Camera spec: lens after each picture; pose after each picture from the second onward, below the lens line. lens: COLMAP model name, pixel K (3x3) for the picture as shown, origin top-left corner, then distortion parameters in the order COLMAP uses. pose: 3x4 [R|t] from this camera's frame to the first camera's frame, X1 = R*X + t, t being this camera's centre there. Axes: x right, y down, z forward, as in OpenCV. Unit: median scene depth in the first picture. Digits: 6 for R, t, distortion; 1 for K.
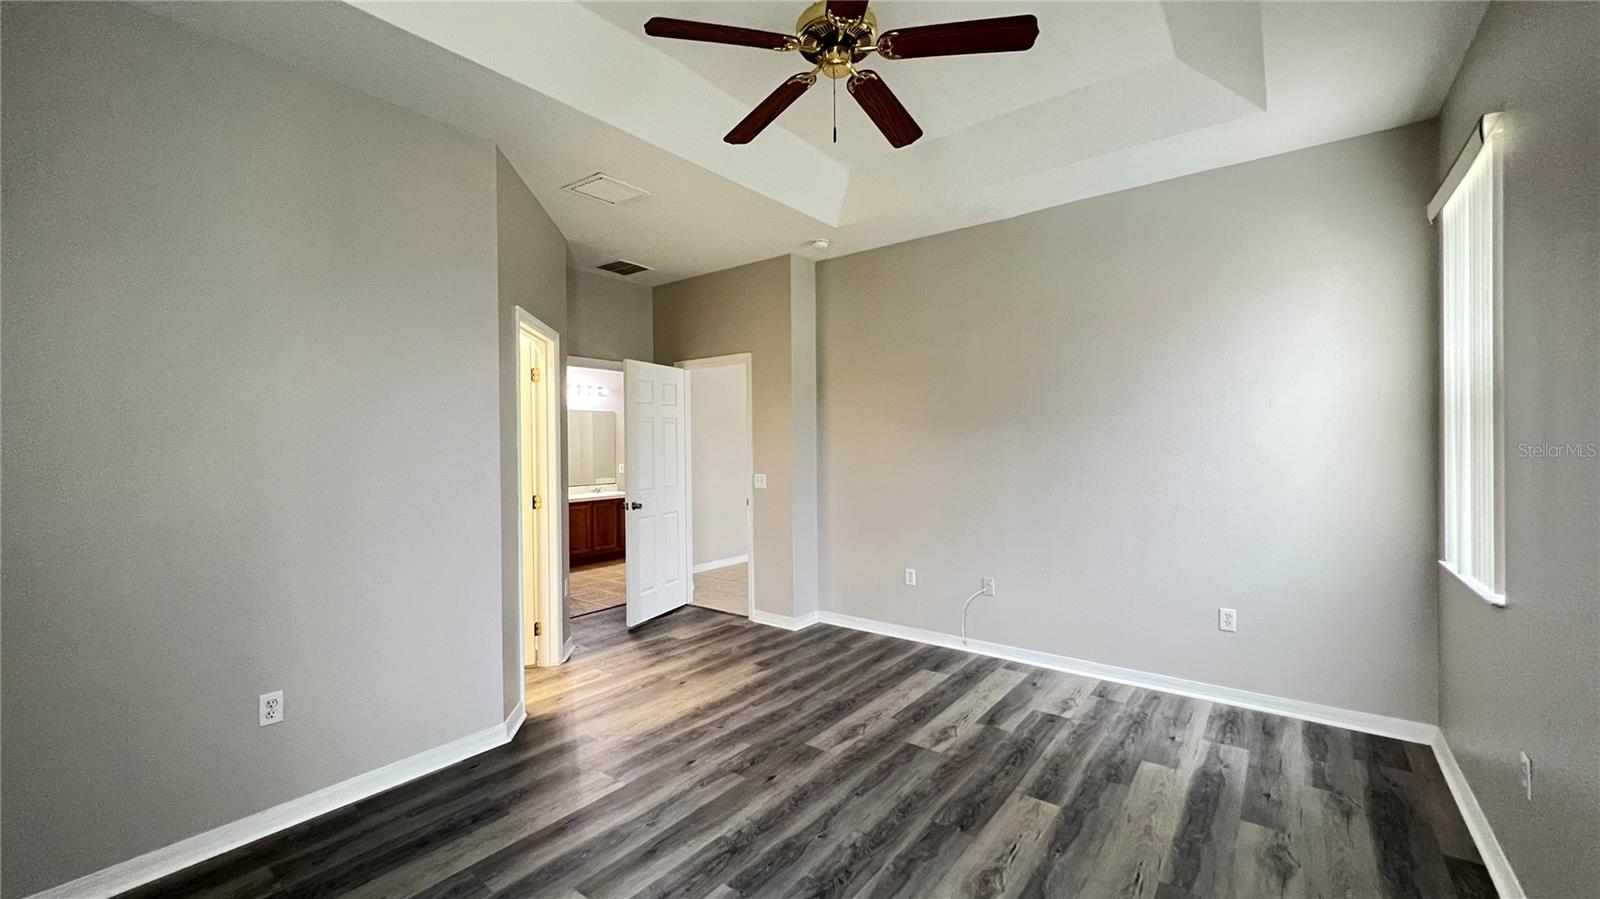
lens RADIAL K [[639.8, 0, 793.5], [0, 639.8, 448.5], [0, 0, 1]] dist [0.000351, 0.000706]
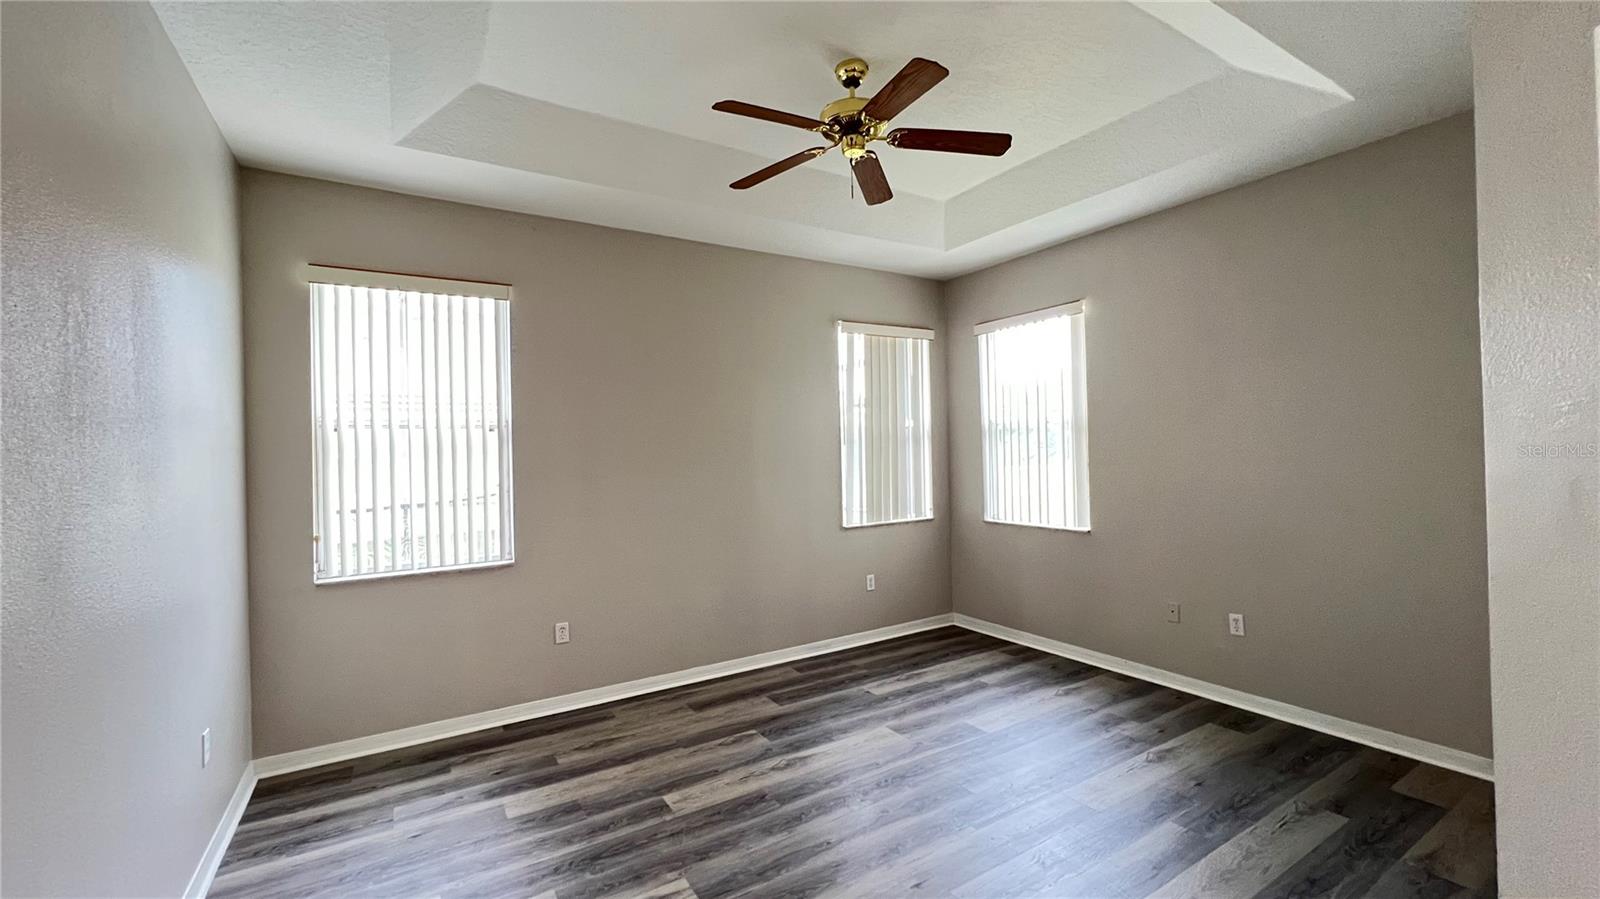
lens RADIAL K [[639.8, 0, 799.6], [0, 639.8, 447.7], [0, 0, 1]] dist [0.000351, 0.000706]
pose [[-0.939225, 0.036154, 0.341393, -0.182446], [0.035688, 0.999334, -0.007647, -0.022700], [-0.341442, 0.005002, -0.939890, 1.744541]]
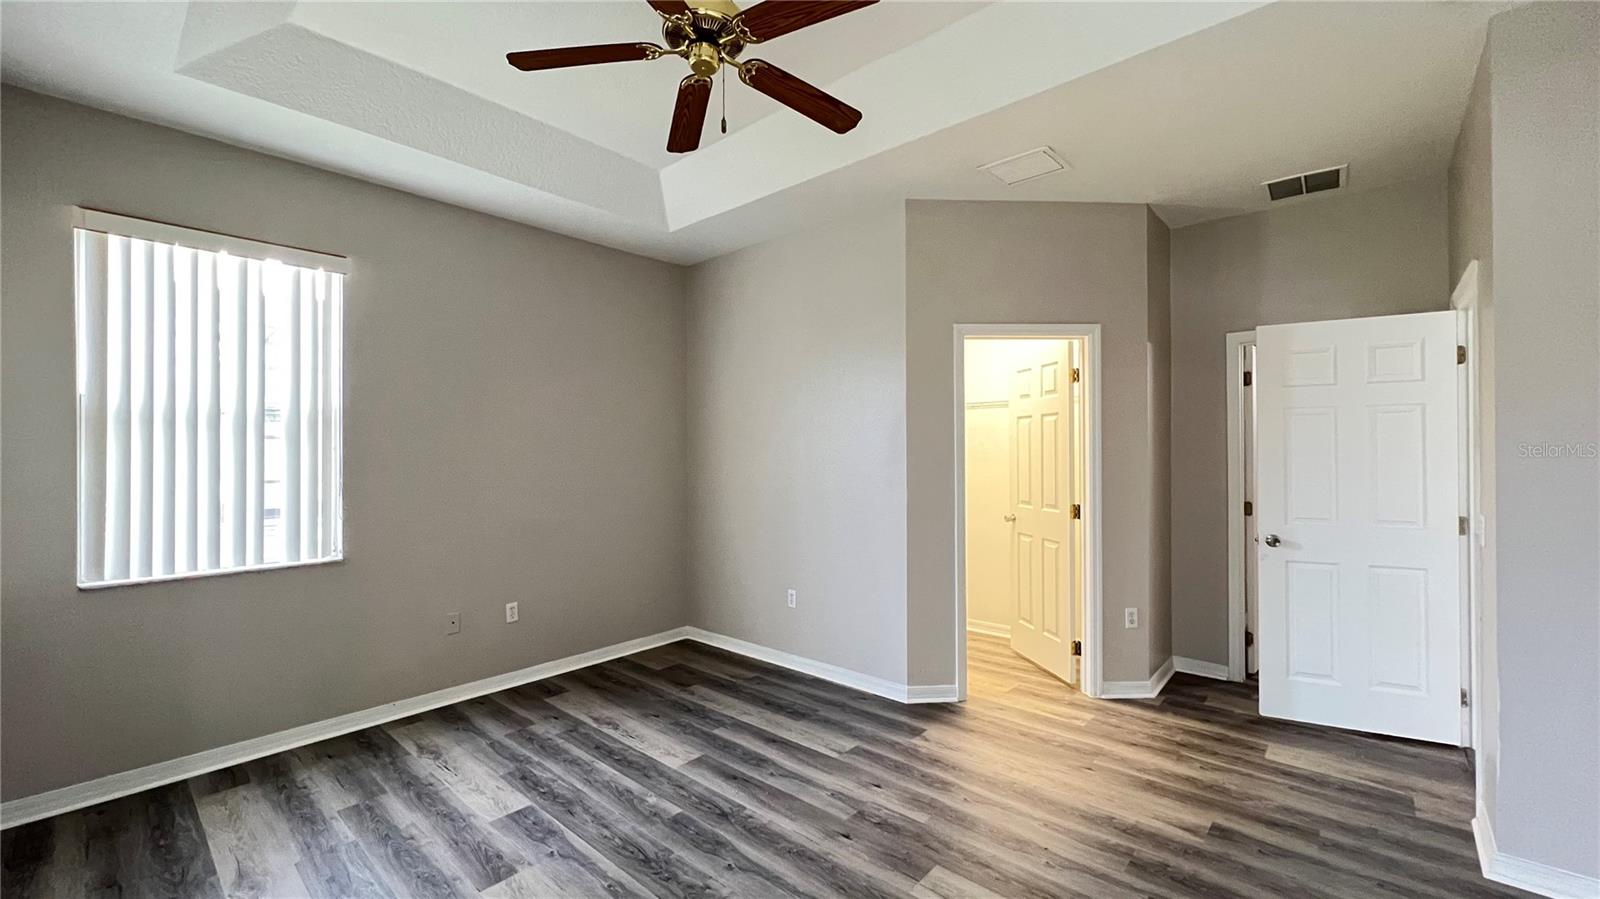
lens RADIAL K [[639.8, 0, 796.0], [0, 639.8, 450.7], [0, 0, 1]] dist [0.000351, 0.000706]
pose [[-0.067746, 0.010672, -0.997646, 0.820634], [-0.000708, 0.999942, 0.010744, -0.022832], [0.997702, 0.001434, -0.067735, 0.966845]]
